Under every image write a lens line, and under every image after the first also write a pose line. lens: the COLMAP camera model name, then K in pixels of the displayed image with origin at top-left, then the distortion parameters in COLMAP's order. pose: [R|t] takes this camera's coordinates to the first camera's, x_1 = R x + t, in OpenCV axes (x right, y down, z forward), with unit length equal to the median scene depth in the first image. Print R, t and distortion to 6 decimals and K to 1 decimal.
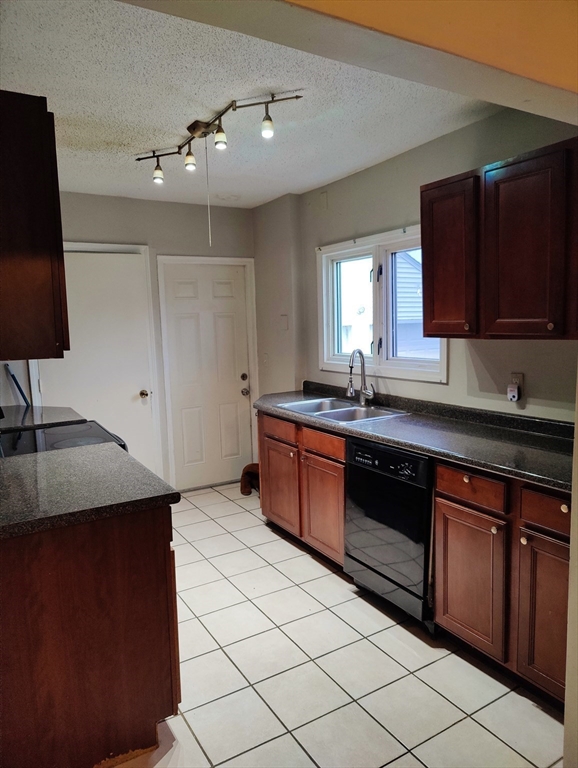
lens RADIAL K [[533.5, 0, 288.9], [0, 533.5, 379.8], [0, 0, 1]] dist [0.021311, -0.009393]
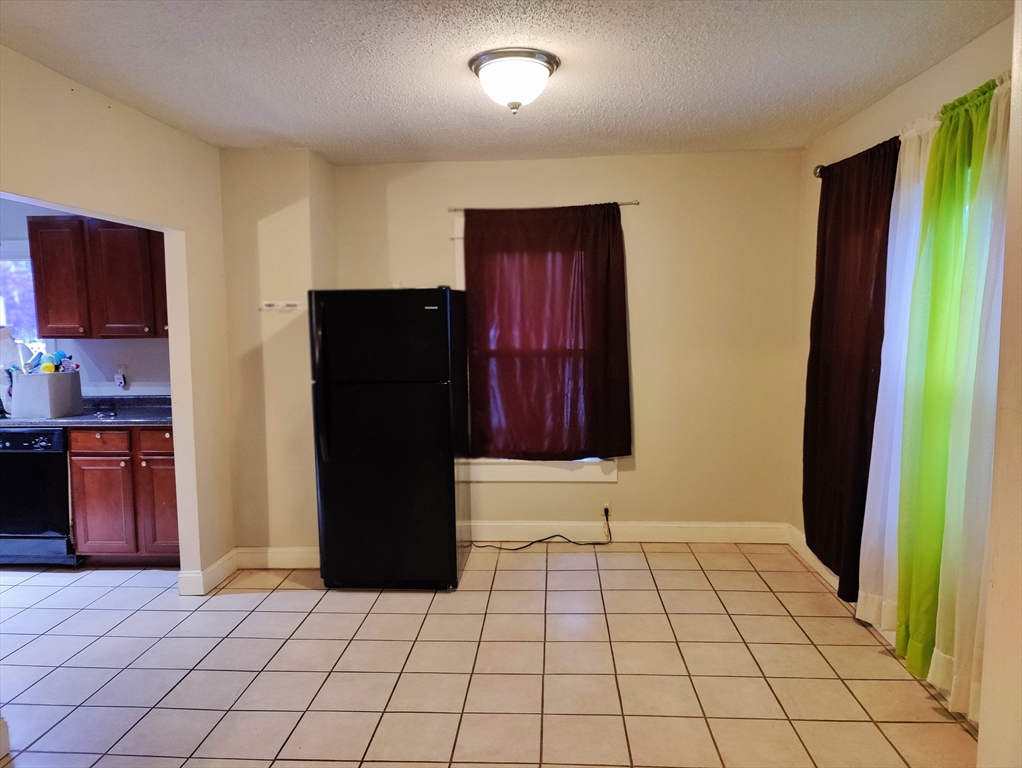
lens RADIAL K [[709.9, 0, 514.2], [0, 709.9, 387.4], [0, 0, 1]] dist [0.021311, -0.009393]
pose [[0.572592, -0.067841, 0.817029, -0.508992], [0.082657, 0.996270, 0.024796, 0.087715], [-0.815663, 0.053335, 0.576063, -0.887544]]
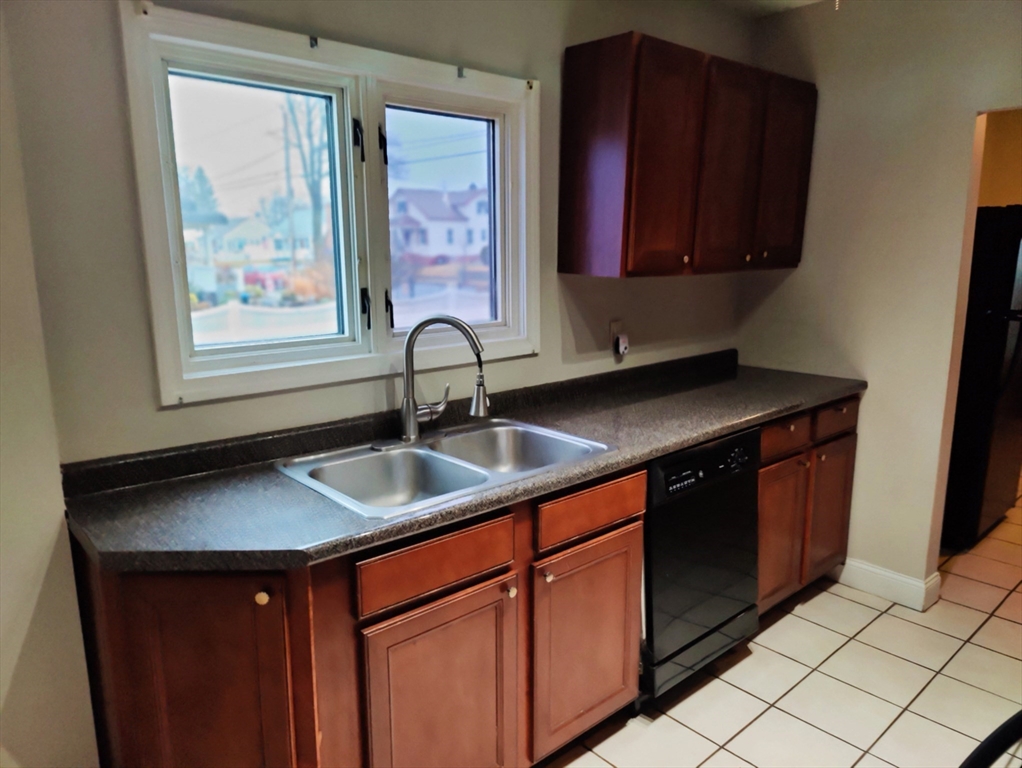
lens RADIAL K [[709.9, 0, 510.1], [0, 709.9, 383.1], [0, 0, 1]] dist [0.021311, -0.009393]
pose [[-0.178105, -0.157505, 0.971324, -0.635445], [0.119159, 0.976390, 0.180176, -0.138227], [-0.976770, 0.147833, -0.155131, 1.414793]]
